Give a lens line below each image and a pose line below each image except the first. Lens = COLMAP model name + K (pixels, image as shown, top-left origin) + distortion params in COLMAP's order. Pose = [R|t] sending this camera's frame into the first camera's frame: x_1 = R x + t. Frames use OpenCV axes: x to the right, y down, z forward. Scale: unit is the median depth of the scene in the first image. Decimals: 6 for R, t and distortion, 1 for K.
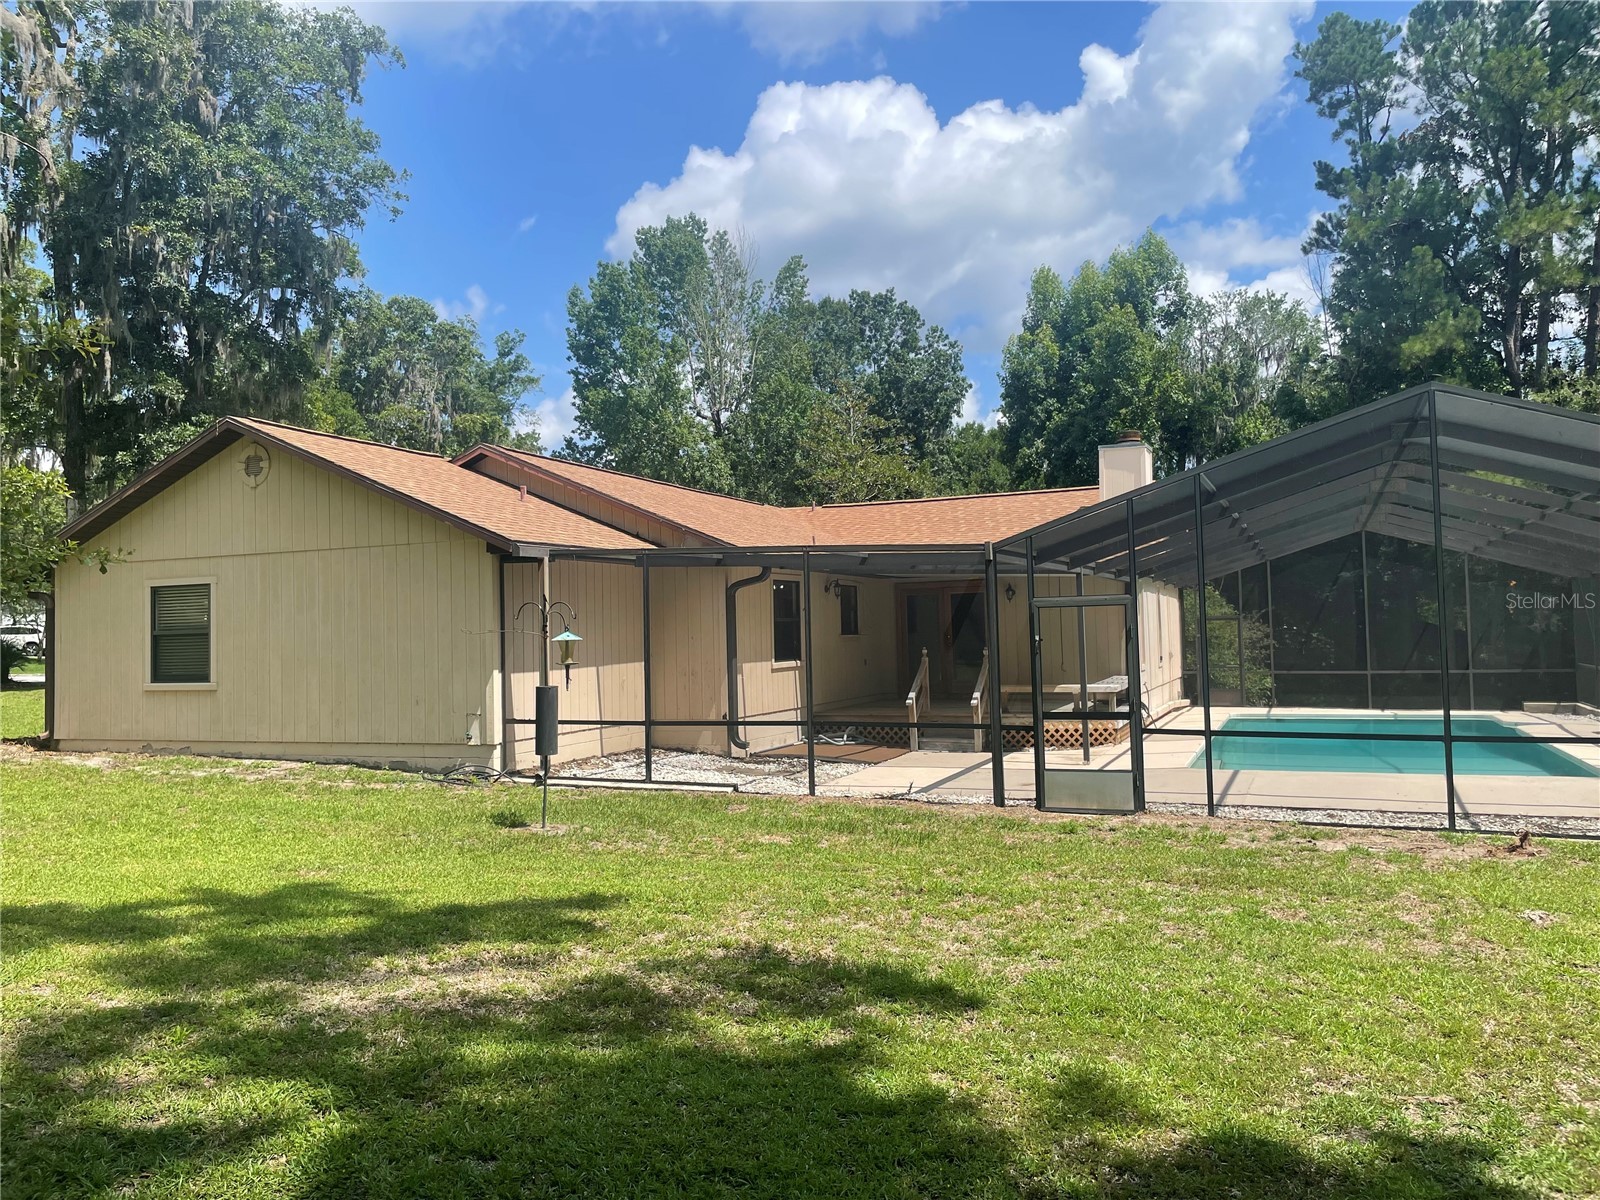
lens RADIAL K [[1238.9, 0, 778.7], [0, 1238.9, 579.6], [0, 0, 1]] dist [0.086201, -0.121973]
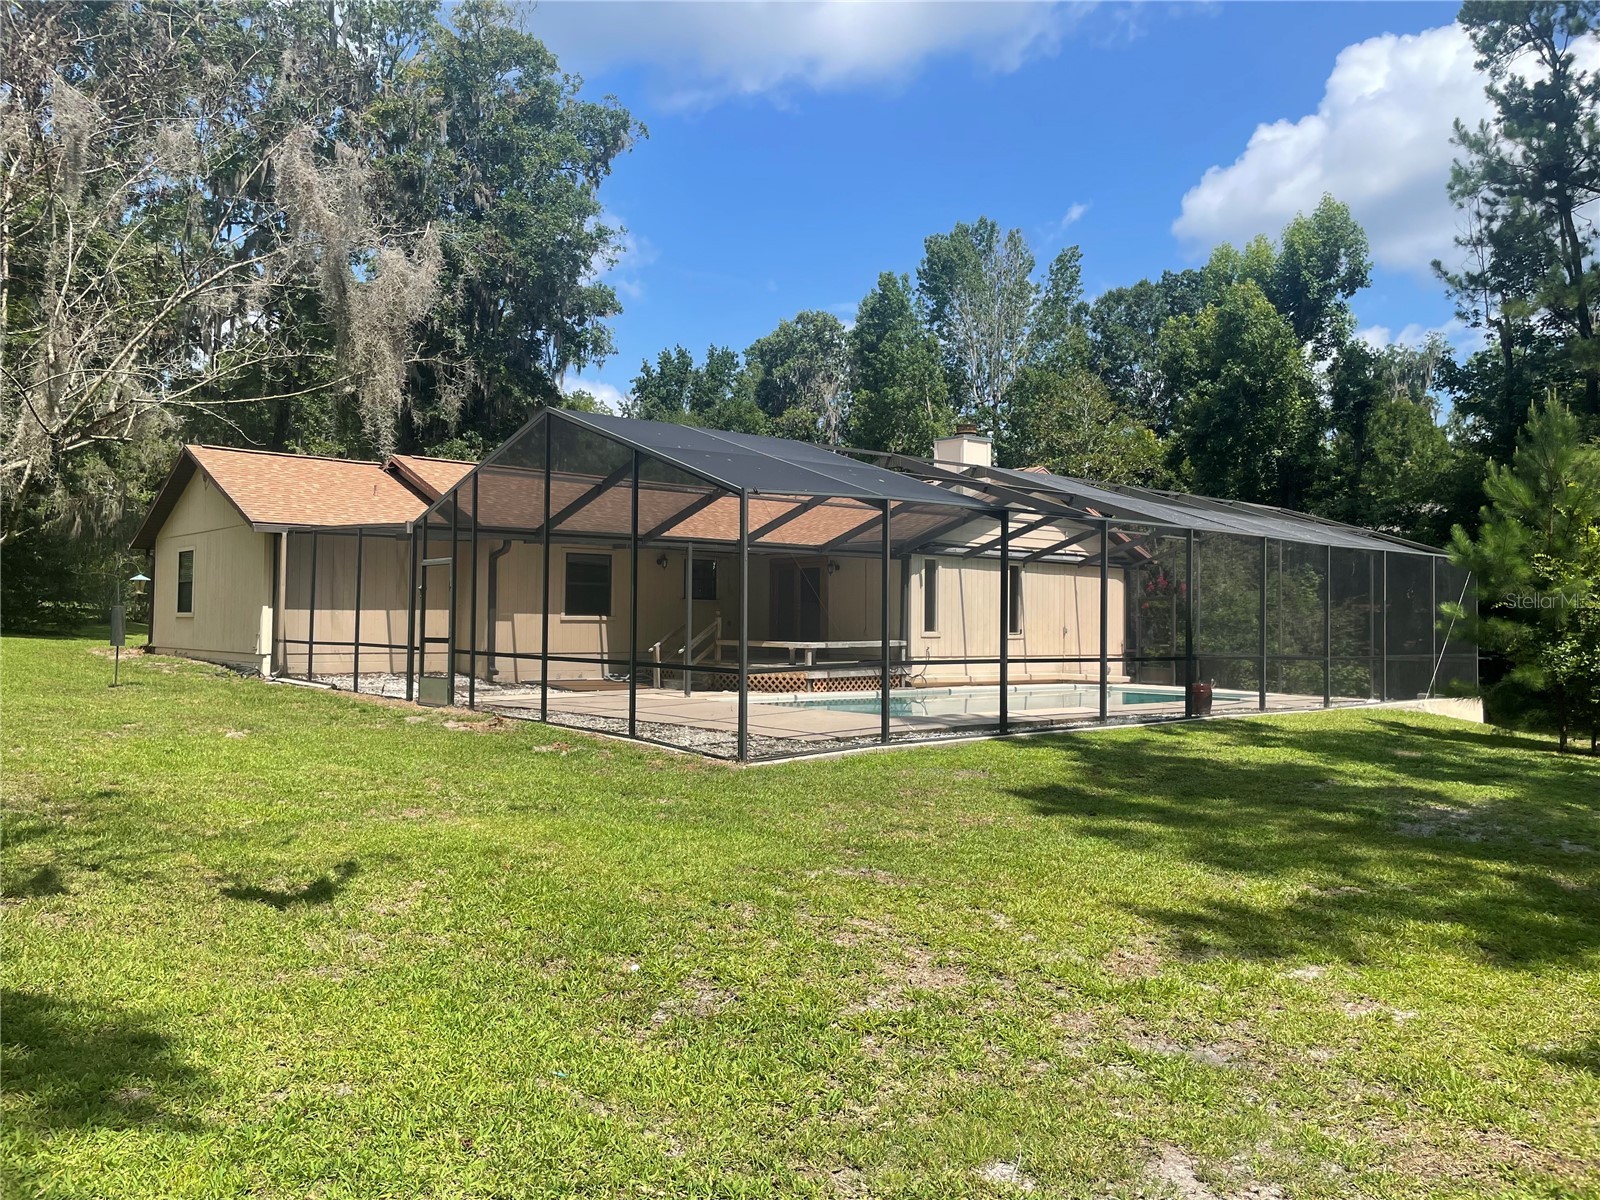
lens RADIAL K [[1238.9, 0, 803.2], [0, 1238.9, 594.9], [0, 0, 1]] dist [0.086201, -0.121973]
pose [[0.900998, 0.014261, -0.433589, 0.823656], [-0.009934, 0.999876, 0.012242, 0.030238], [0.433710, -0.006722, 0.901028, -0.048625]]
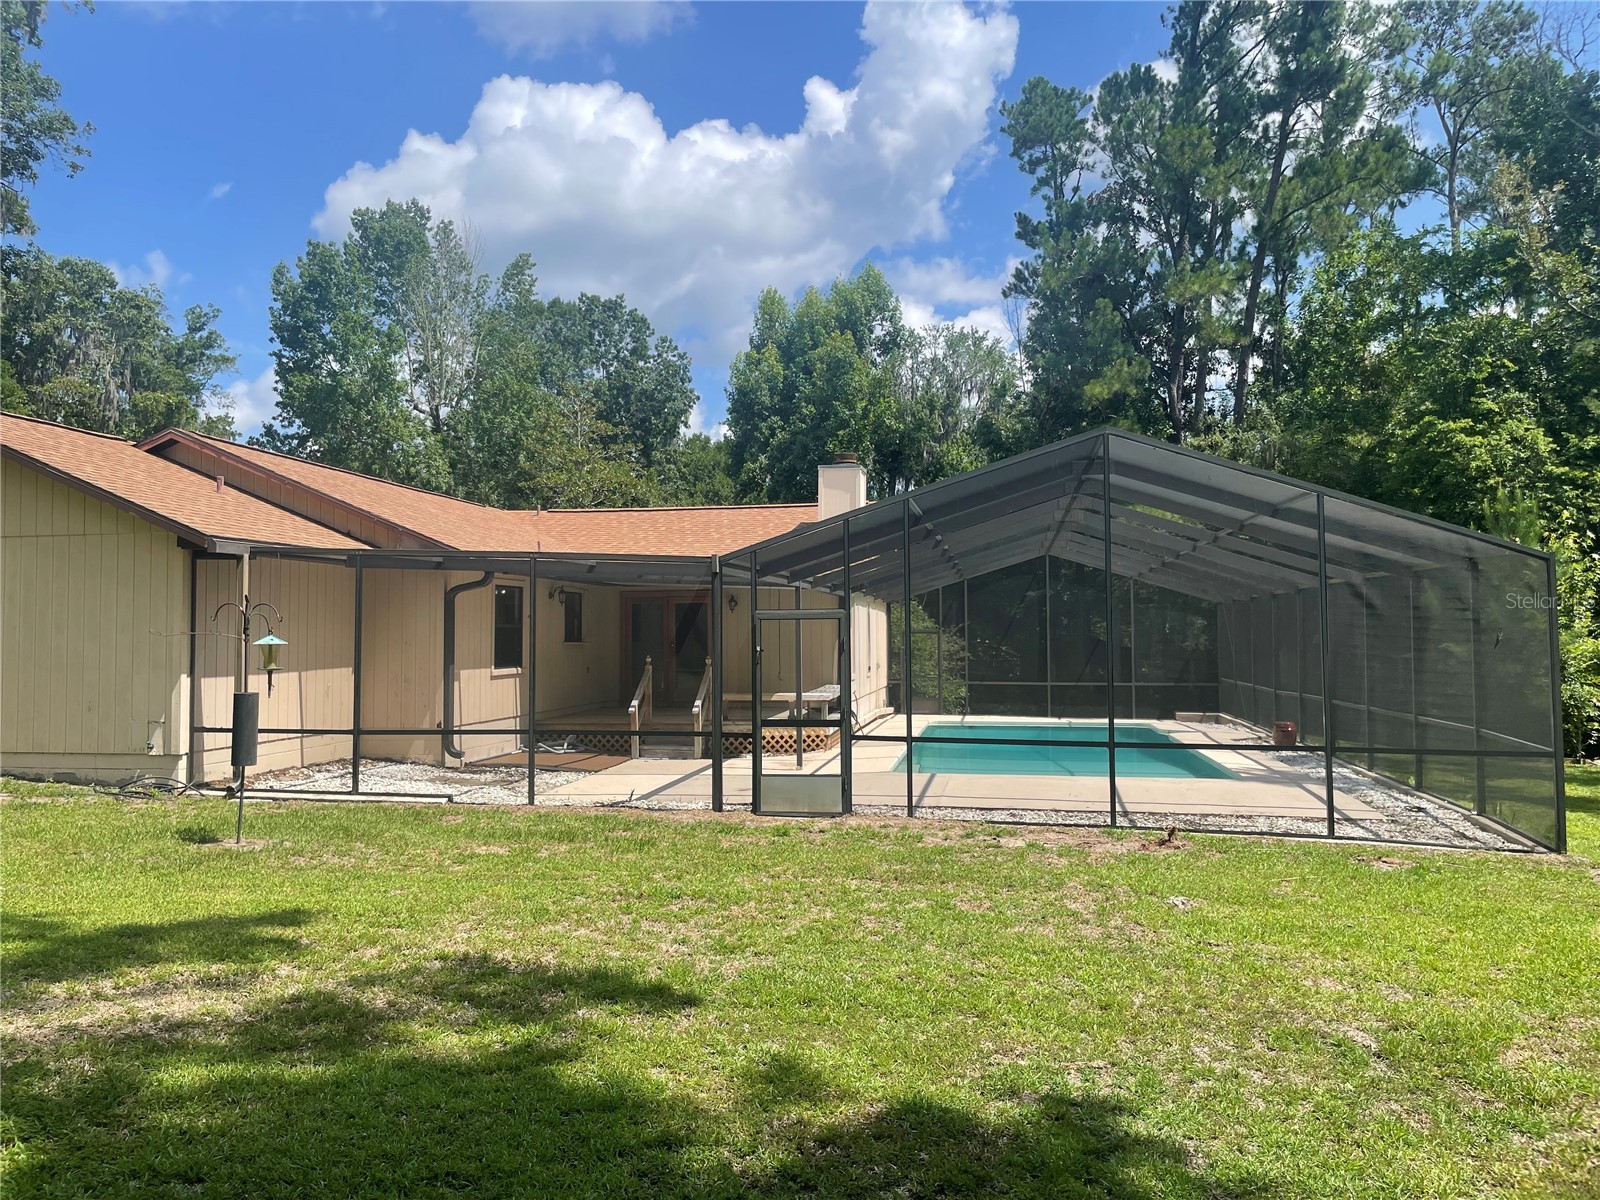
lens RADIAL K [[1238.9, 0, 788.3], [0, 1238.9, 576.6], [0, 0, 1]] dist [0.086201, -0.121973]
pose [[0.973082, 0.029629, 0.228547, -0.004383], [-0.027788, 0.999550, -0.011270, -0.001713], [-0.228778, 0.004615, 0.973468, -0.011070]]
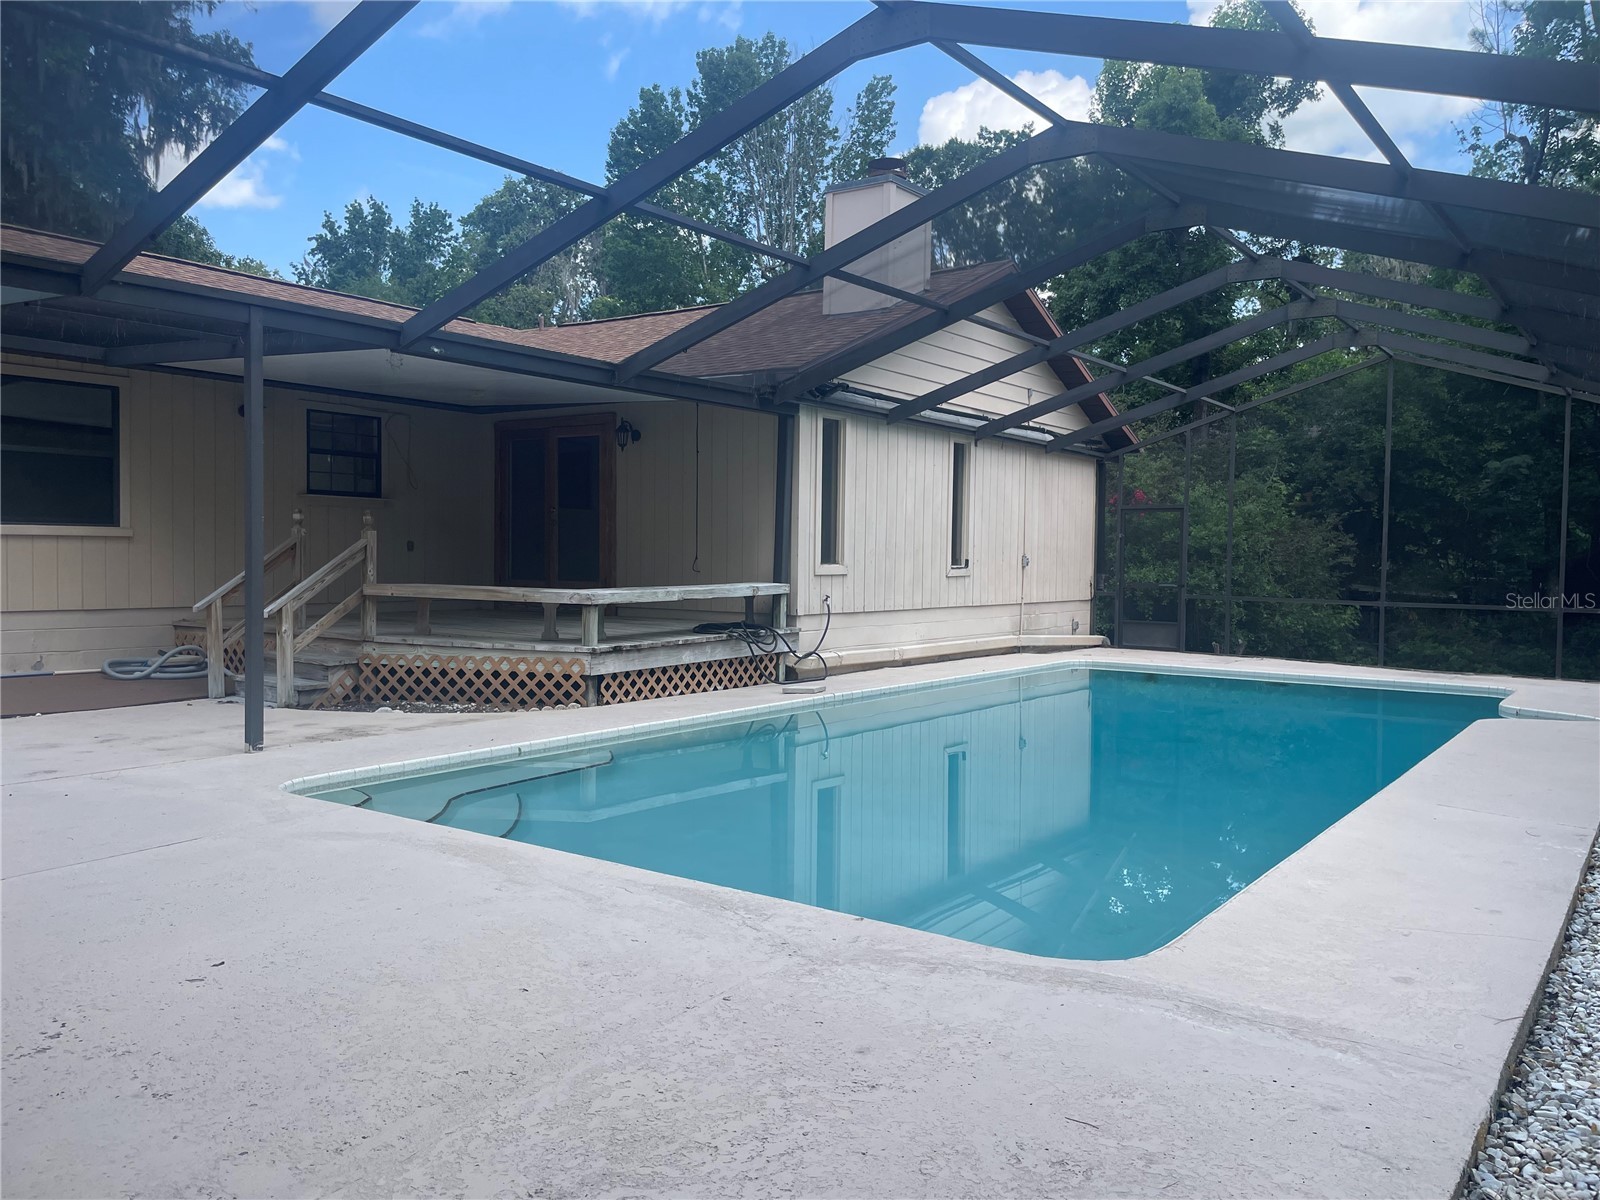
lens RADIAL K [[1238.9, 0, 824.9], [0, 1238.9, 587.9], [0, 0, 1]] dist [0.086201, -0.121973]
pose [[0.976366, 0.035984, -0.213106, 0.496305], [-0.022961, 0.997732, 0.063276, 0.056381], [0.214900, -0.056888, 0.974978, 0.585604]]
